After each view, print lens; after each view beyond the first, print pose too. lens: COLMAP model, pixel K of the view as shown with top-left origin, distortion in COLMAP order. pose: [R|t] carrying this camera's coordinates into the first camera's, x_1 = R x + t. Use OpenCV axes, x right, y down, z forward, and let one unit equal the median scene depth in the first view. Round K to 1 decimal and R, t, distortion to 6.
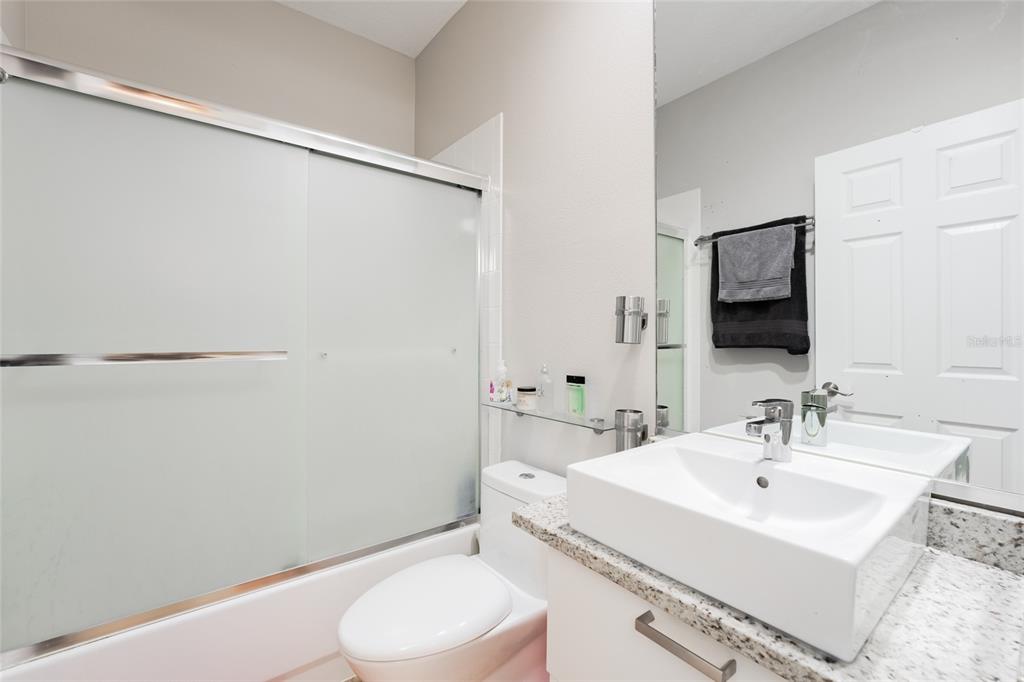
lens RADIAL K [[417.8, 0, 511.5], [0, 417.8, 340.1], [0, 0, 1]] dist [-0.013270, 0.000318]
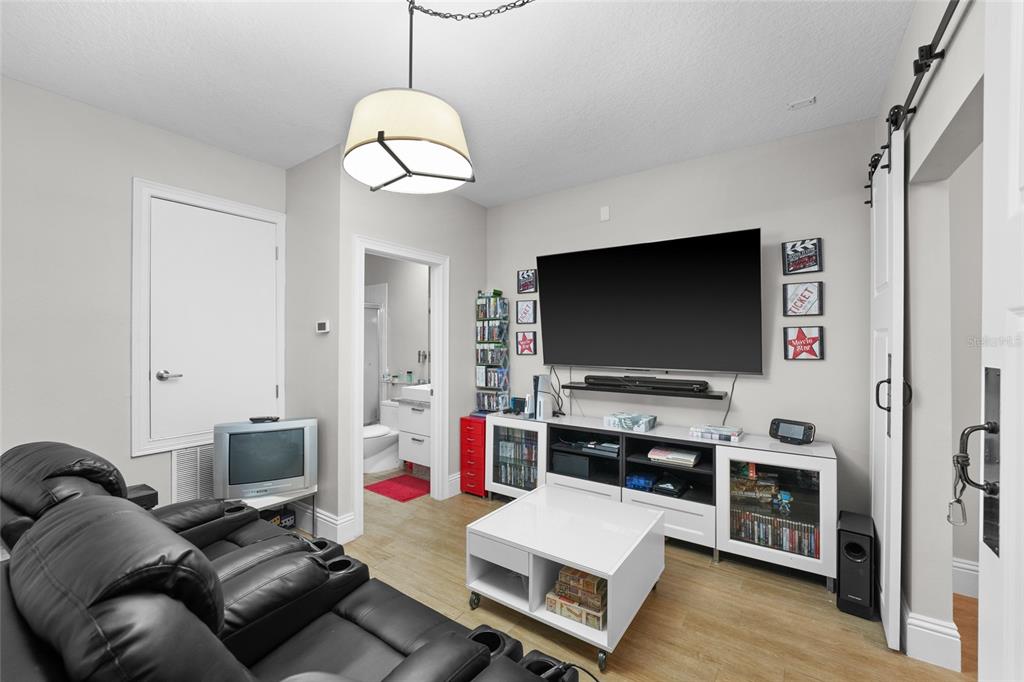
lens RADIAL K [[417.8, 0, 513.6], [0, 417.8, 341.3], [0, 0, 1]] dist [-0.013270, 0.000318]
pose [[0.963377, -0.005527, 0.268095, 0.061260], [0.004265, 0.999977, 0.005287, -0.179163], [-0.268118, -0.003950, 0.963378, -2.555275]]
